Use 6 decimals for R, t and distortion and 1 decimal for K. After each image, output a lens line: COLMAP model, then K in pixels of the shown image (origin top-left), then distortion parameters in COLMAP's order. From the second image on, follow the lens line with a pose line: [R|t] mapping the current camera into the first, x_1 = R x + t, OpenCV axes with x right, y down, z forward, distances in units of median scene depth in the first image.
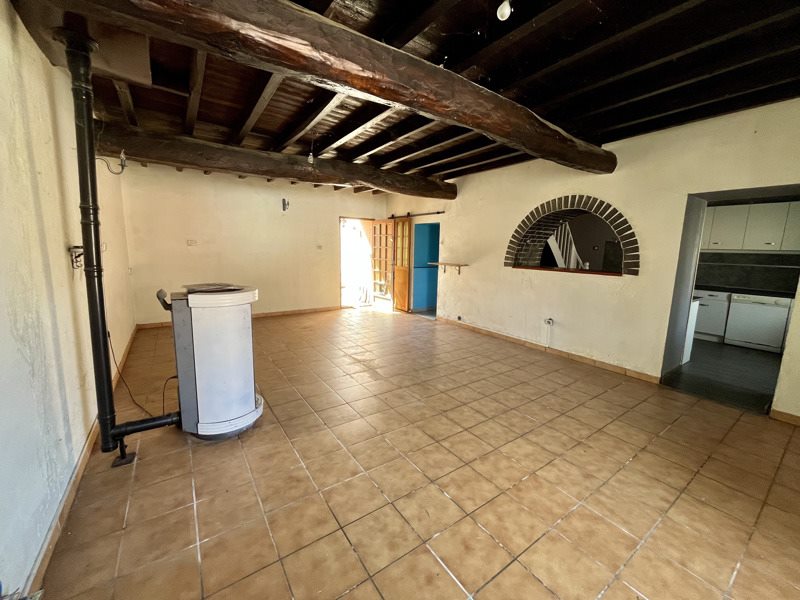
lens RADIAL K [[322.9, 0, 403.9], [0, 322.9, 297.2], [0, 0, 1]] dist [-0.000782, 0.000147]
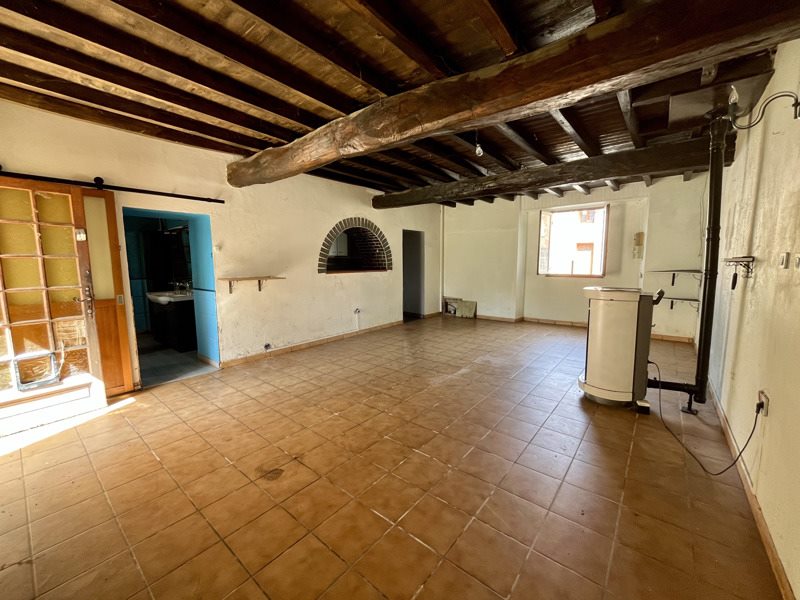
lens RADIAL K [[322.9, 0, 403.1], [0, 322.9, 297.8], [0, 0, 1]] dist [-0.000782, 0.000147]
pose [[-0.276868, -0.133199, 0.951631, -0.780193], [0.143677, 0.973474, 0.178058, -0.170344], [-0.950106, 0.186026, -0.250386, 1.059768]]
